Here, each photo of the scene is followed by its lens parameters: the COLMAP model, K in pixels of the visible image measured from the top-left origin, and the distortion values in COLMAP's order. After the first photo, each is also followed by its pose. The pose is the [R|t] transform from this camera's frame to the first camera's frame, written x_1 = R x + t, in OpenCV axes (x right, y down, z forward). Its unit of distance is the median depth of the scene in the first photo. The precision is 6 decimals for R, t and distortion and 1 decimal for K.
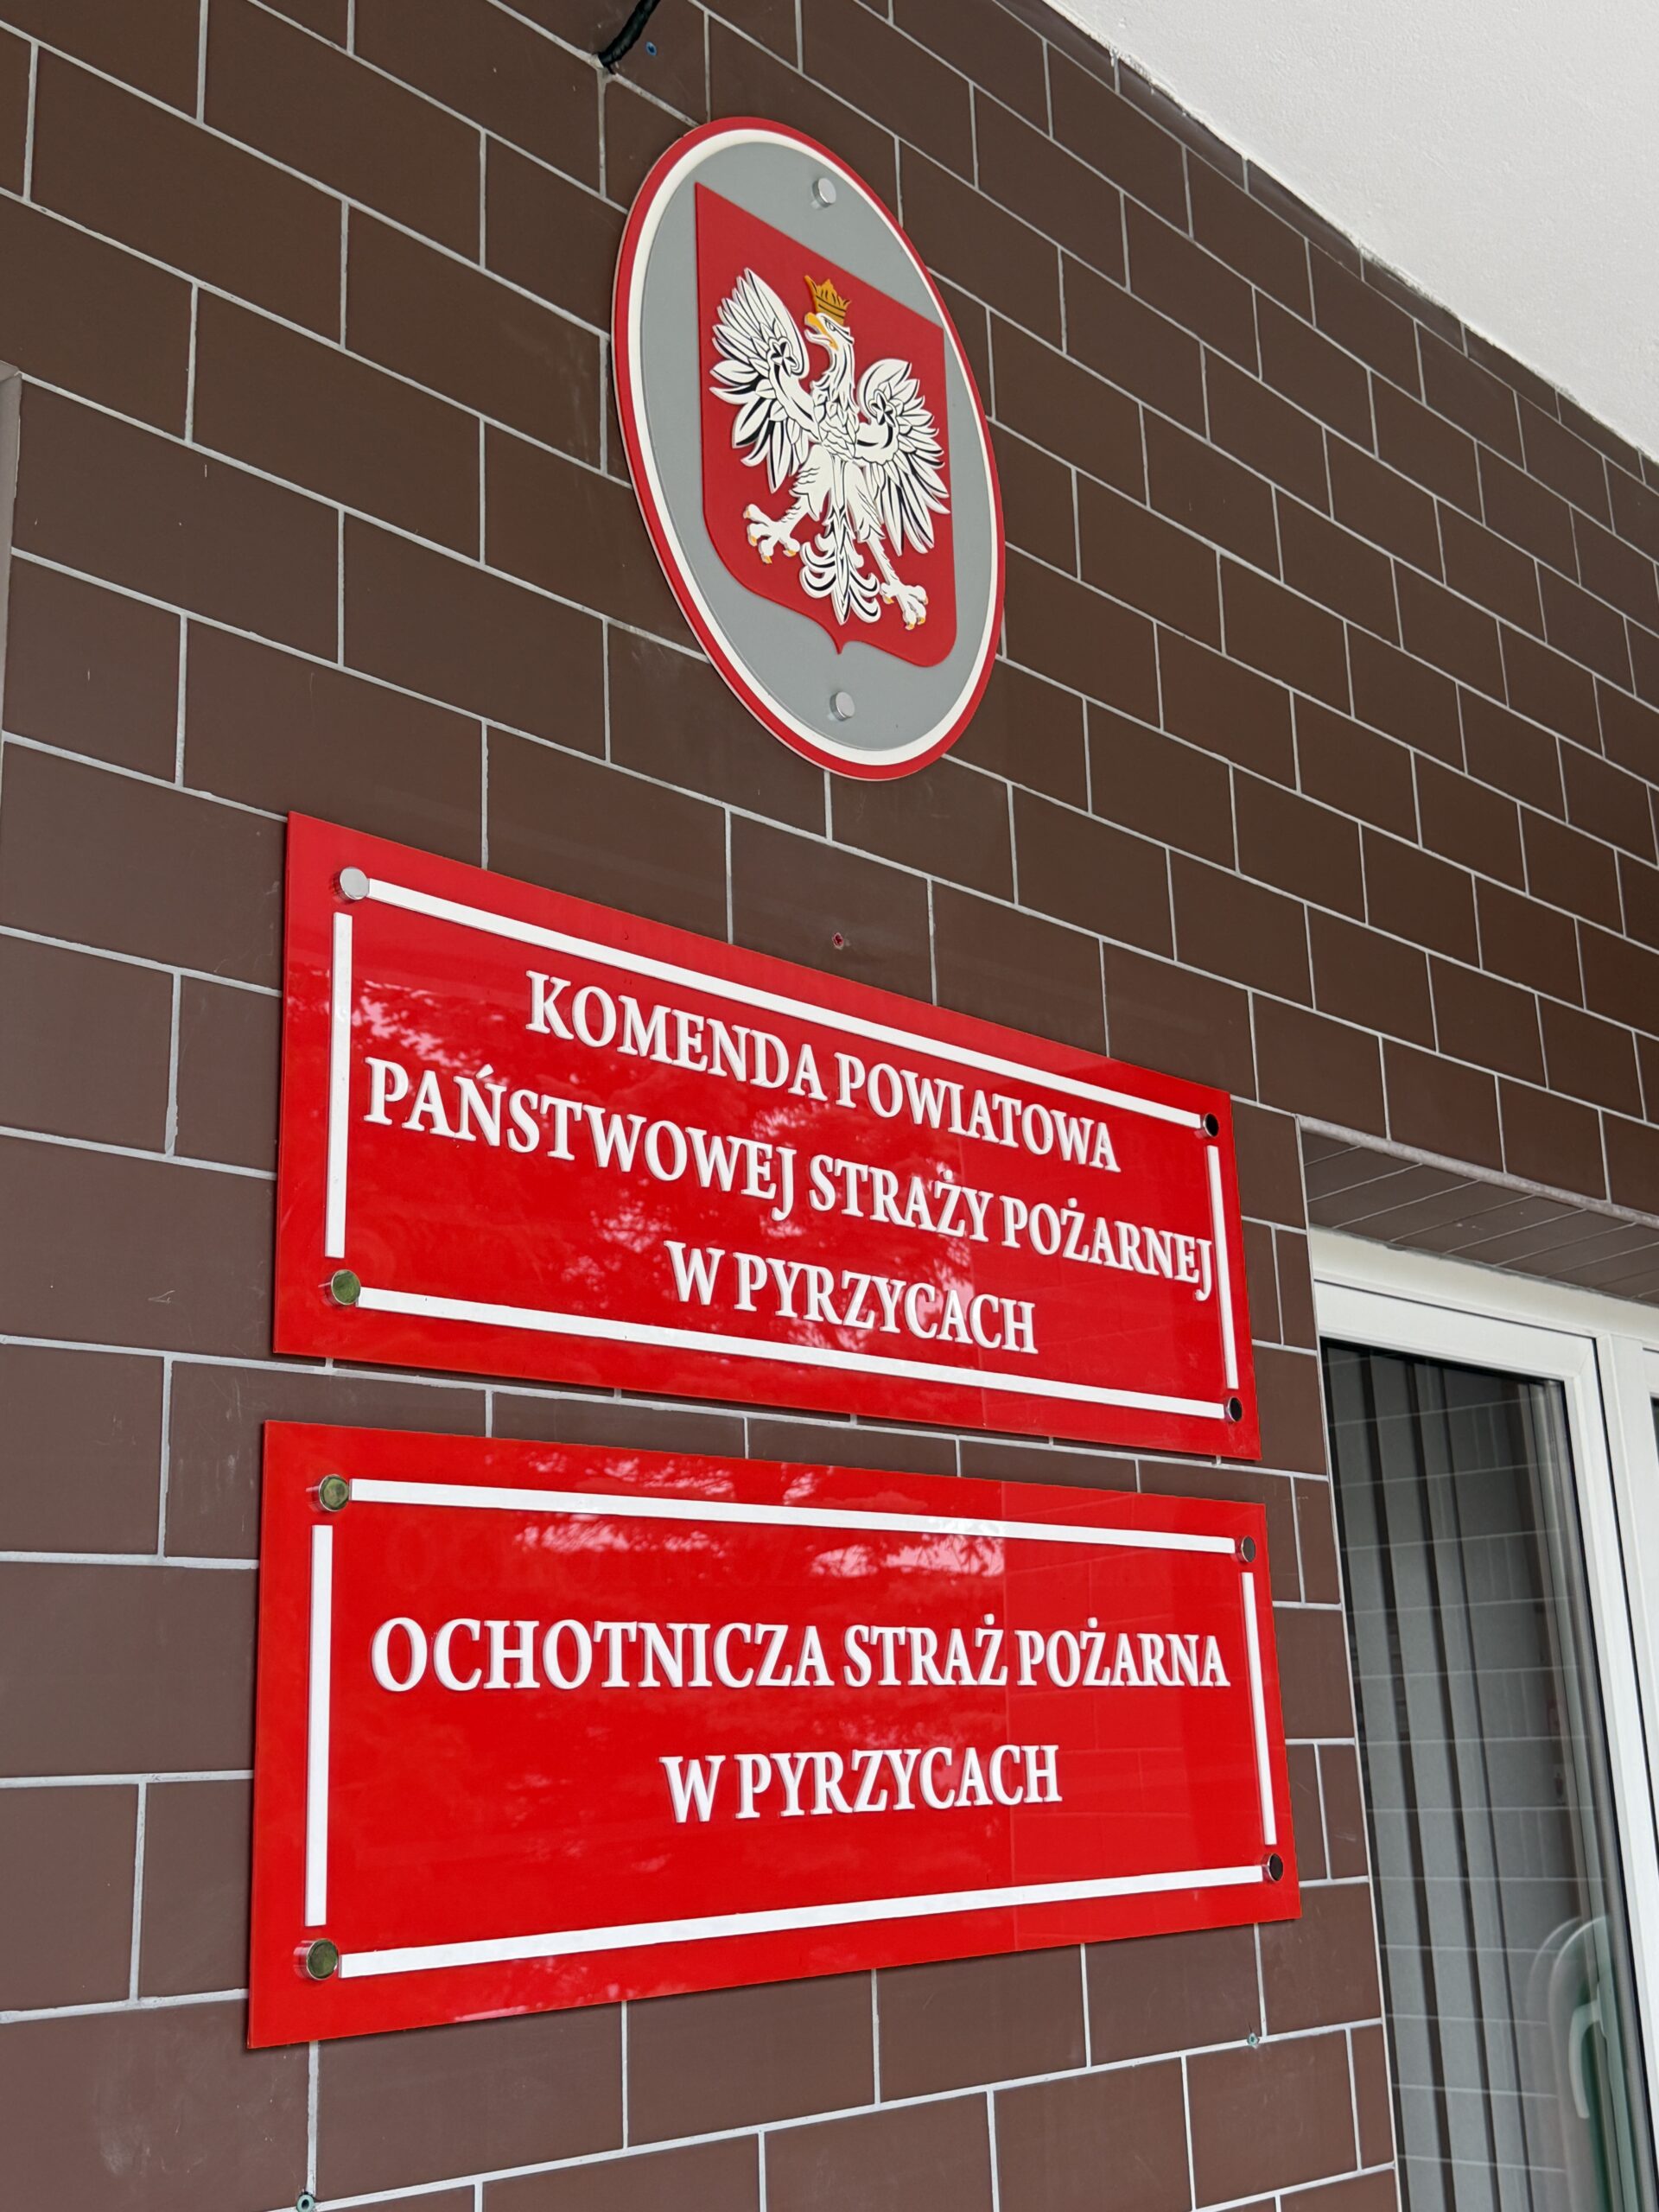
lens RADIAL K [[2415.0, 0, 829.5], [0, 2415.0, 1106.0], [0, 0, 1]] dist [0.206987, -0.478028]
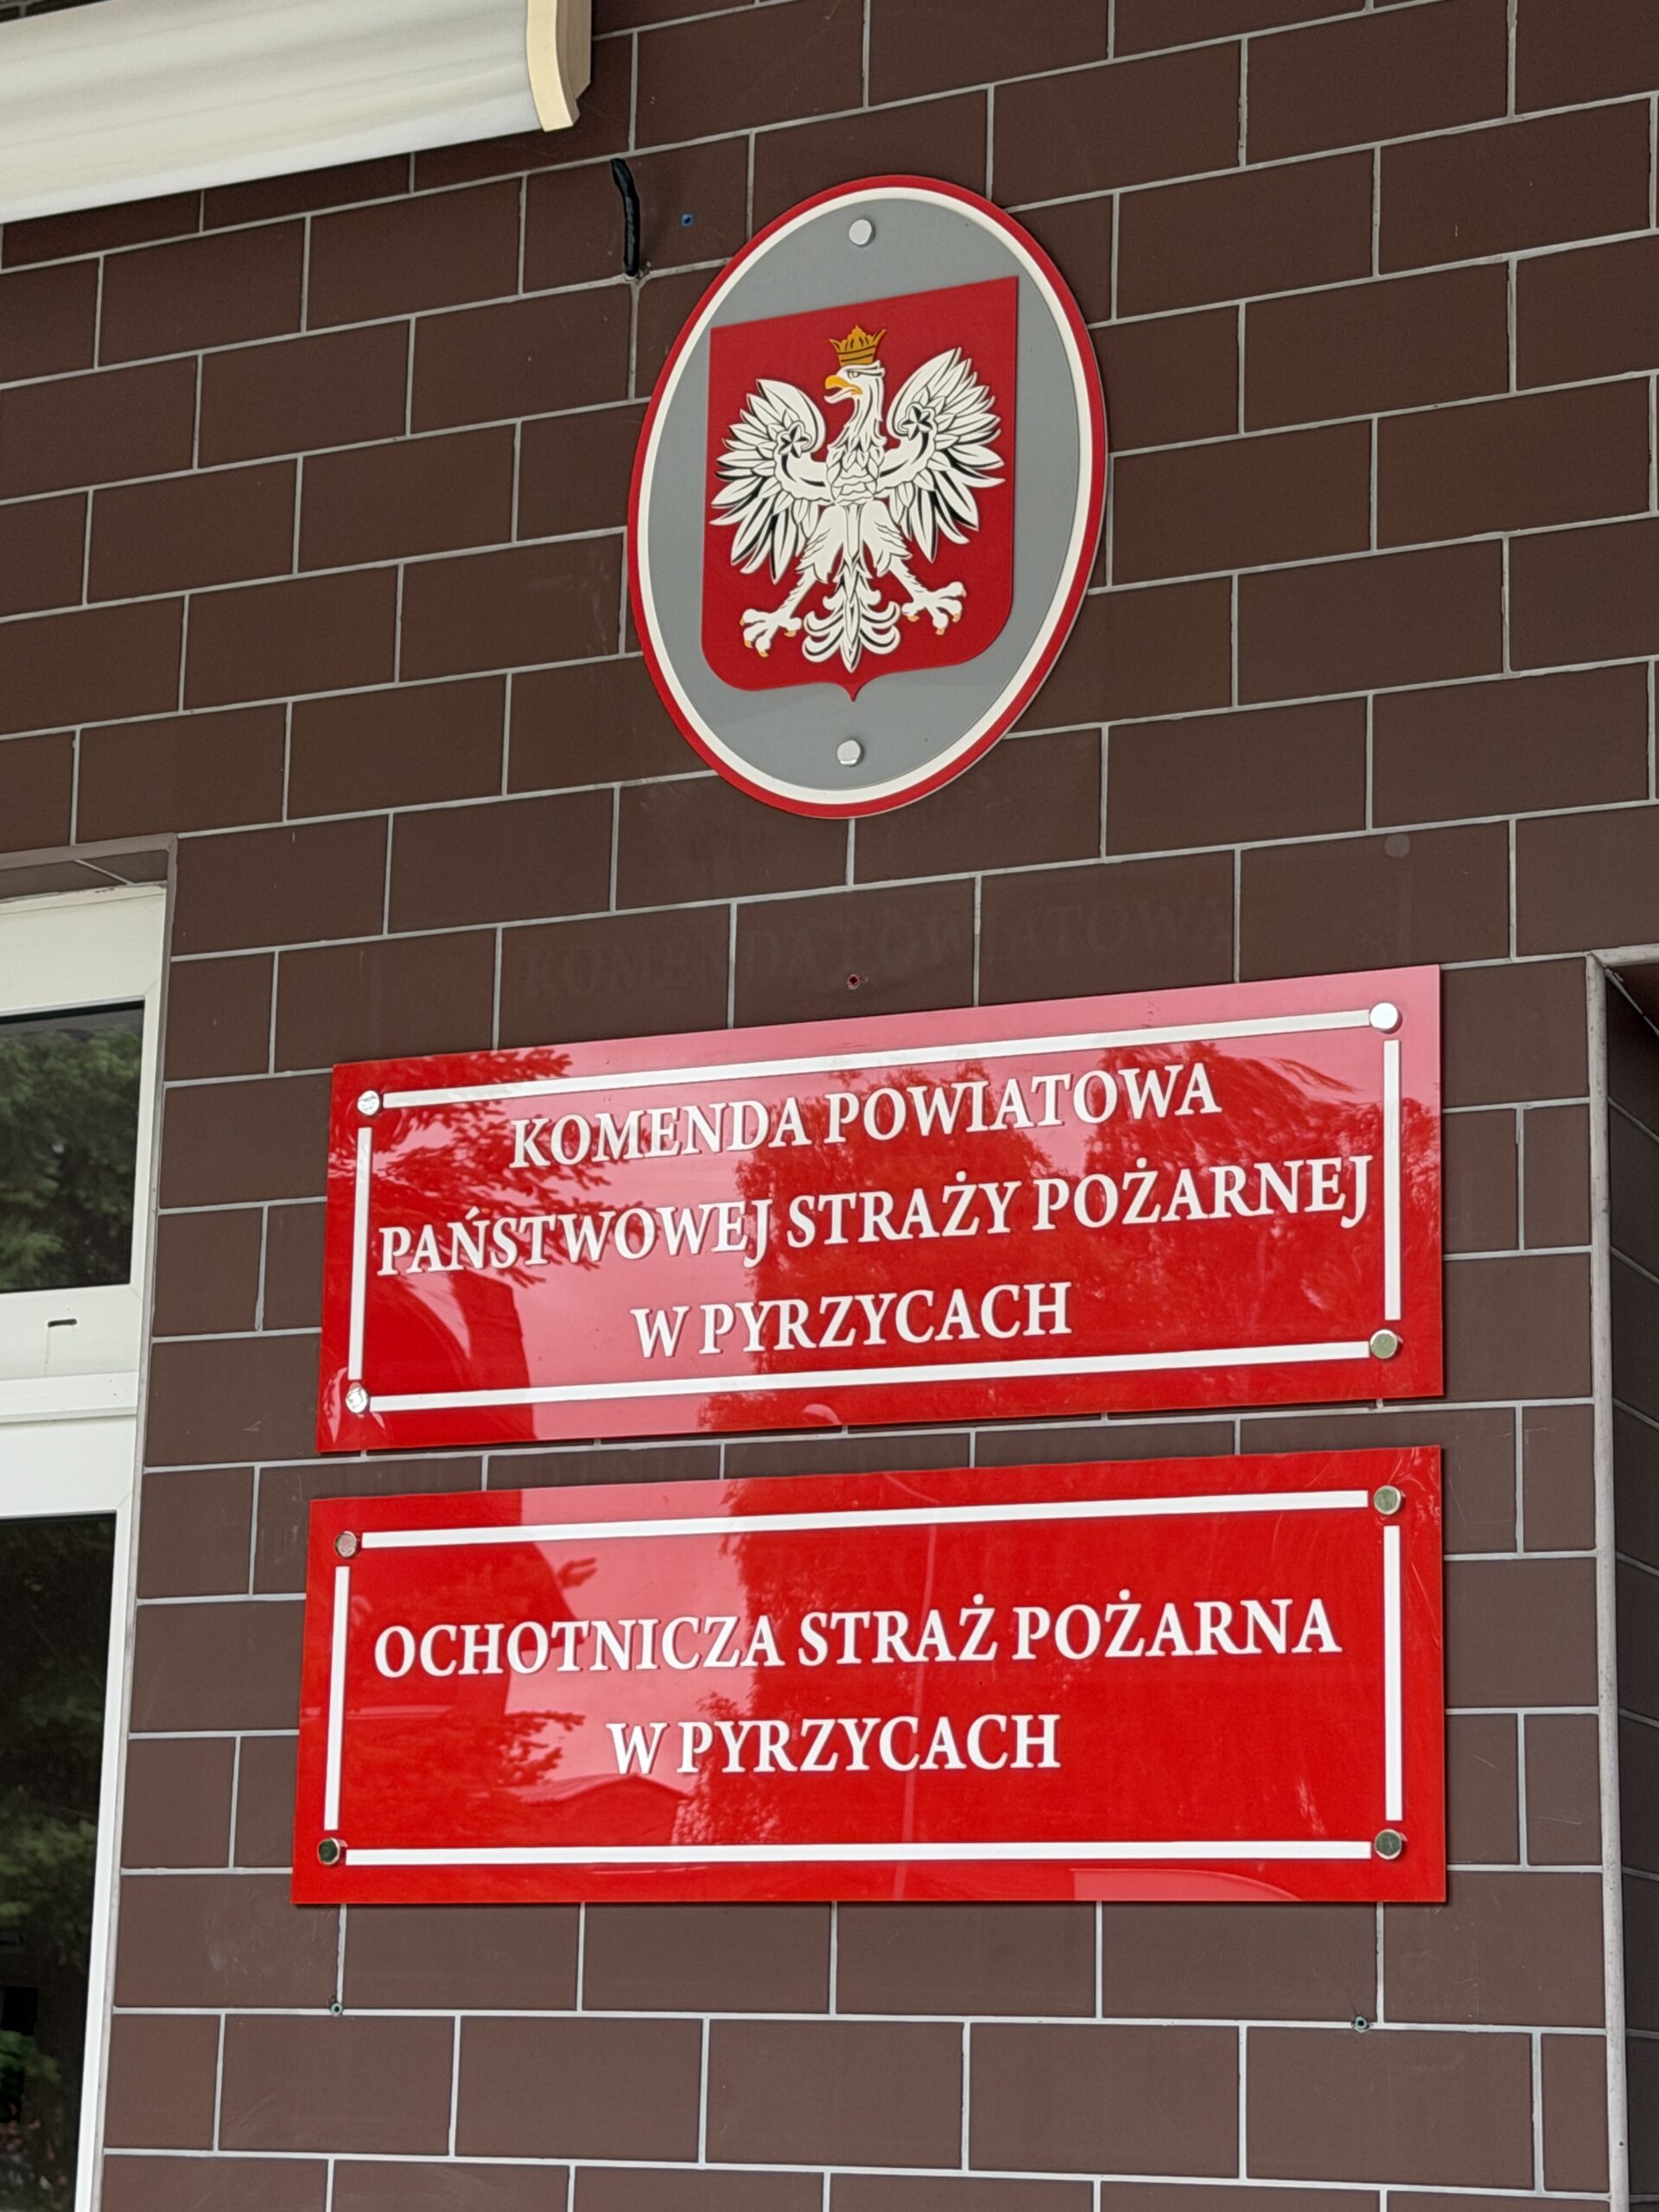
lens RADIAL K [[4524.0, 0, 829.5], [0, 4524.0, 1106.0], [0, 0, 1]] dist [0.124257, -0.043258]
pose [[0.294517, -0.163941, -0.941479, 1.814030], [0.218040, 0.970718, -0.100824, 0.177920], [0.930440, -0.175586, 0.321639, 0.335548]]
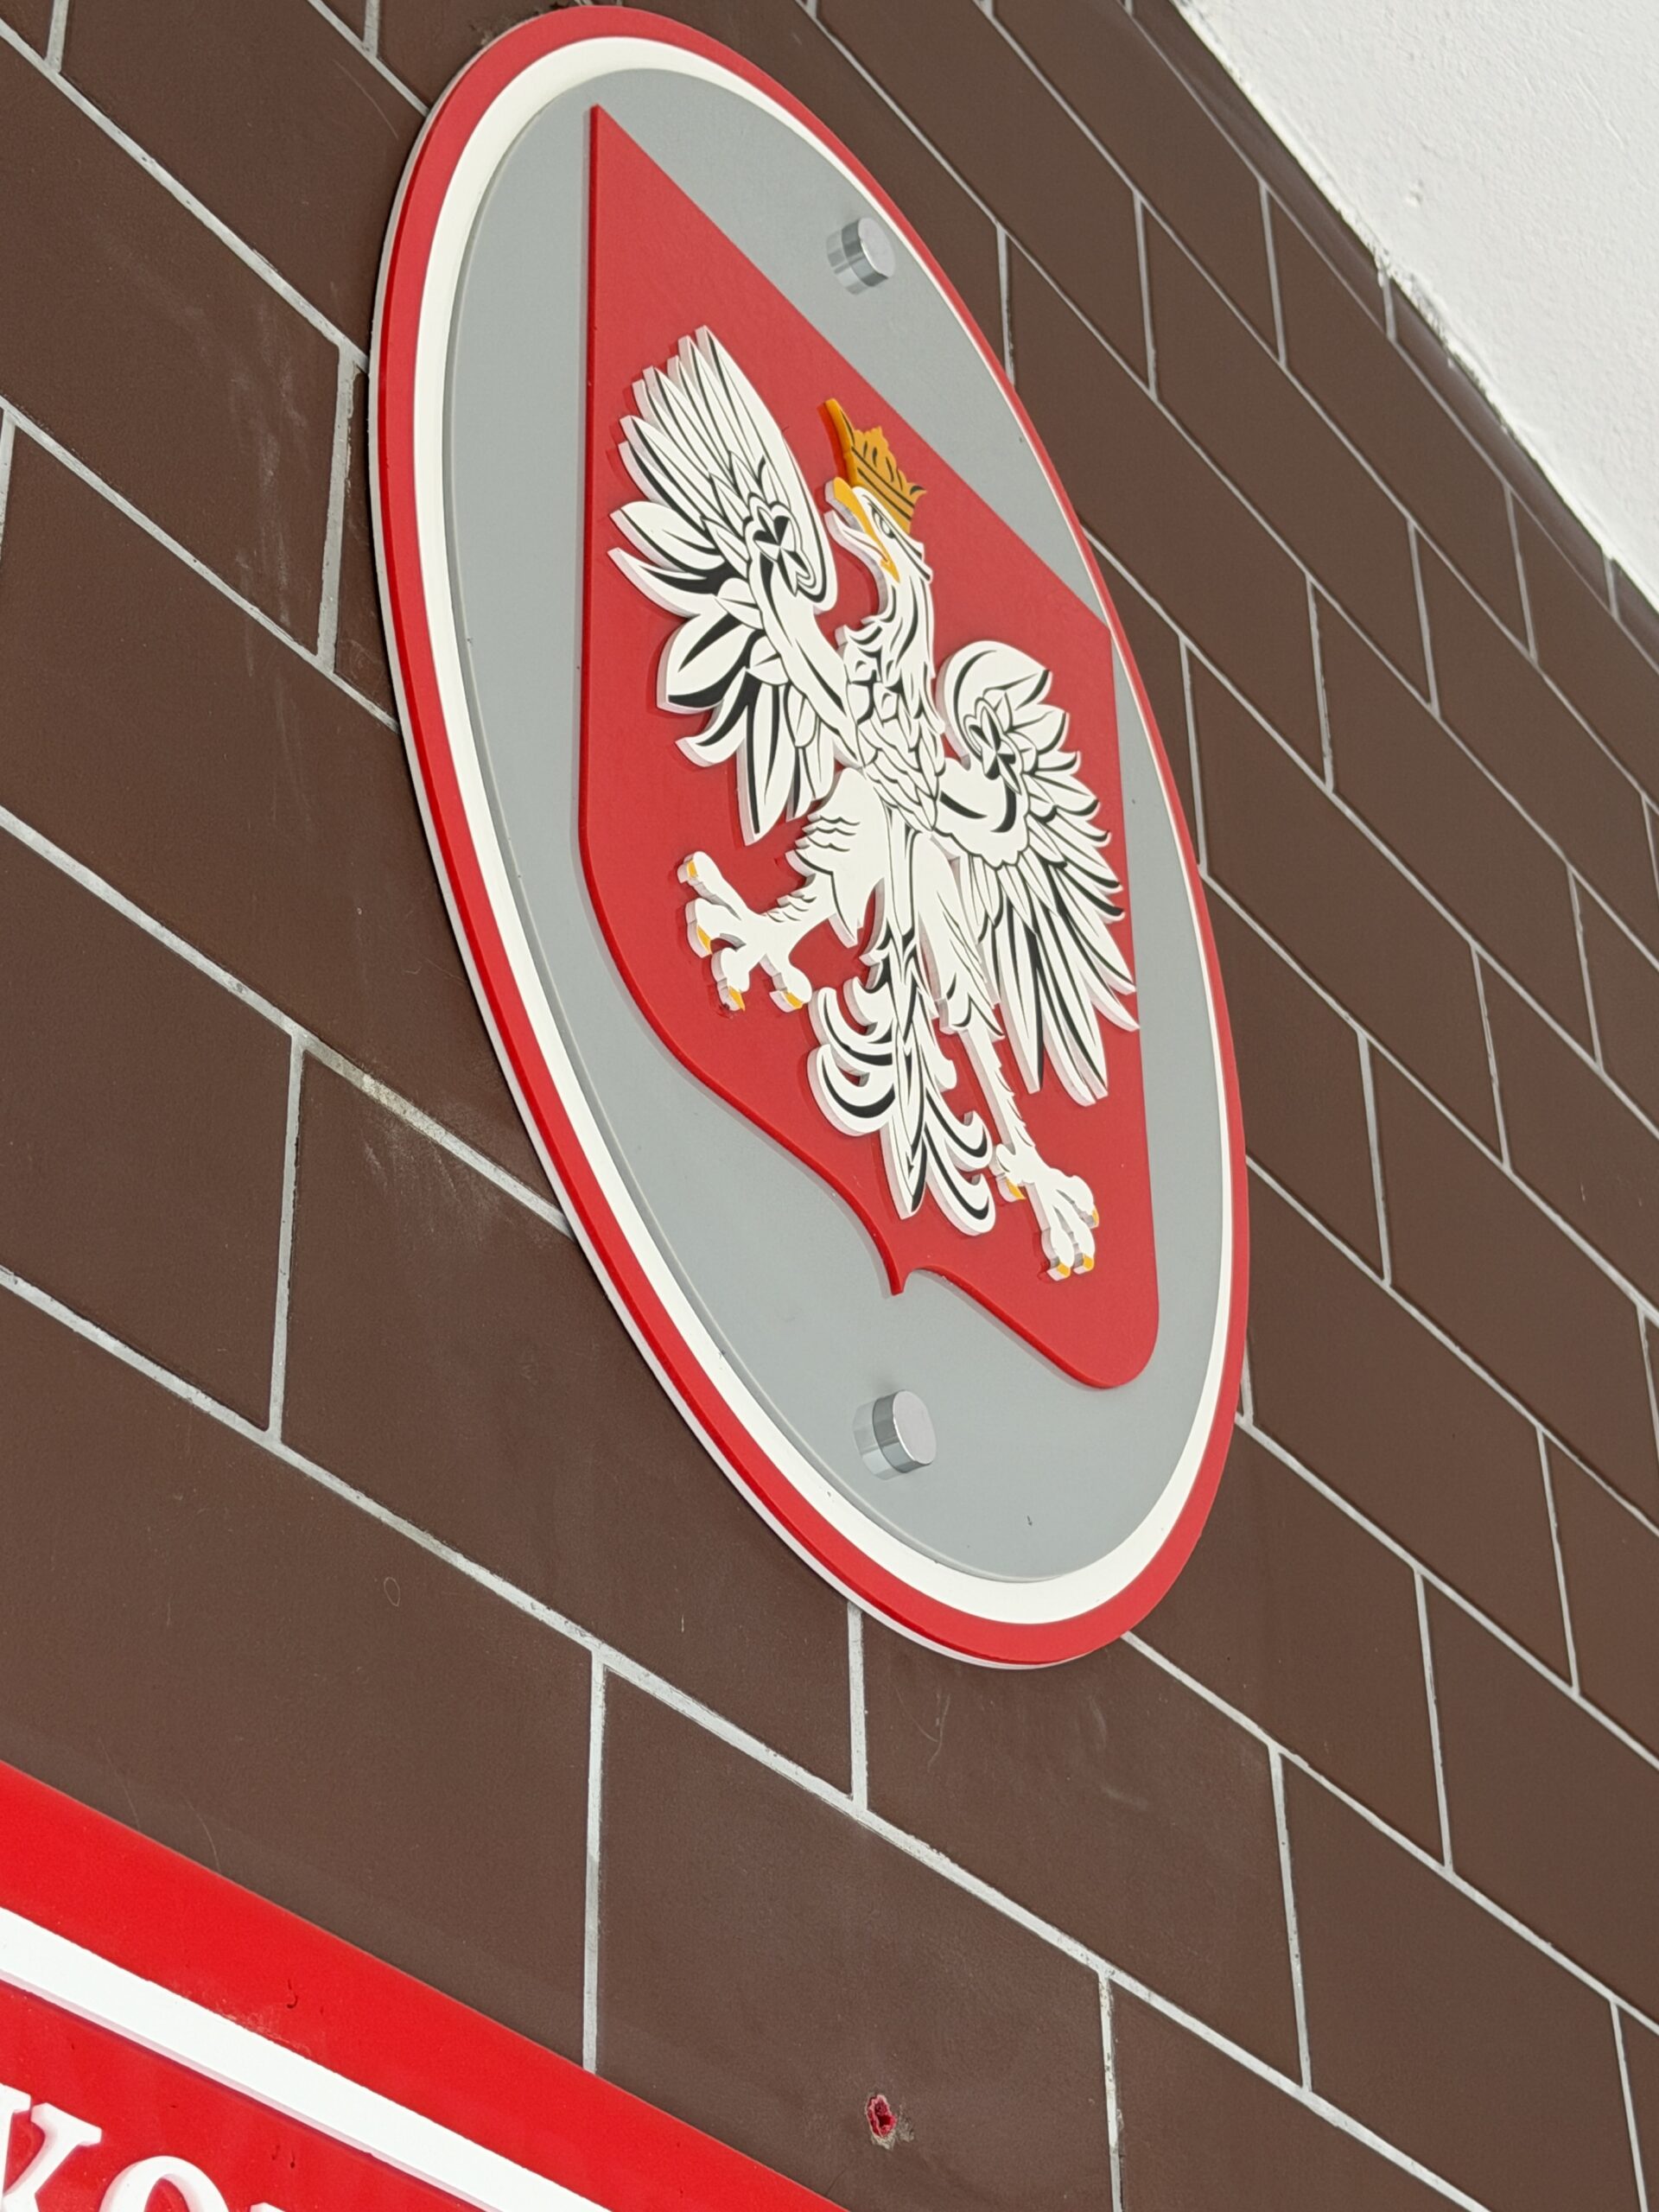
lens RADIAL K [[4308.9, 0, 829.5], [0, 4308.9, 1106.0], [0, 0, 1]] dist [0.144454, -0.063284]
pose [[0.987558, 0.103447, 0.118444, -0.082126], [-0.055112, 0.933080, -0.355423, 0.009727], [-0.147285, 0.344473, 0.927171, 0.419319]]
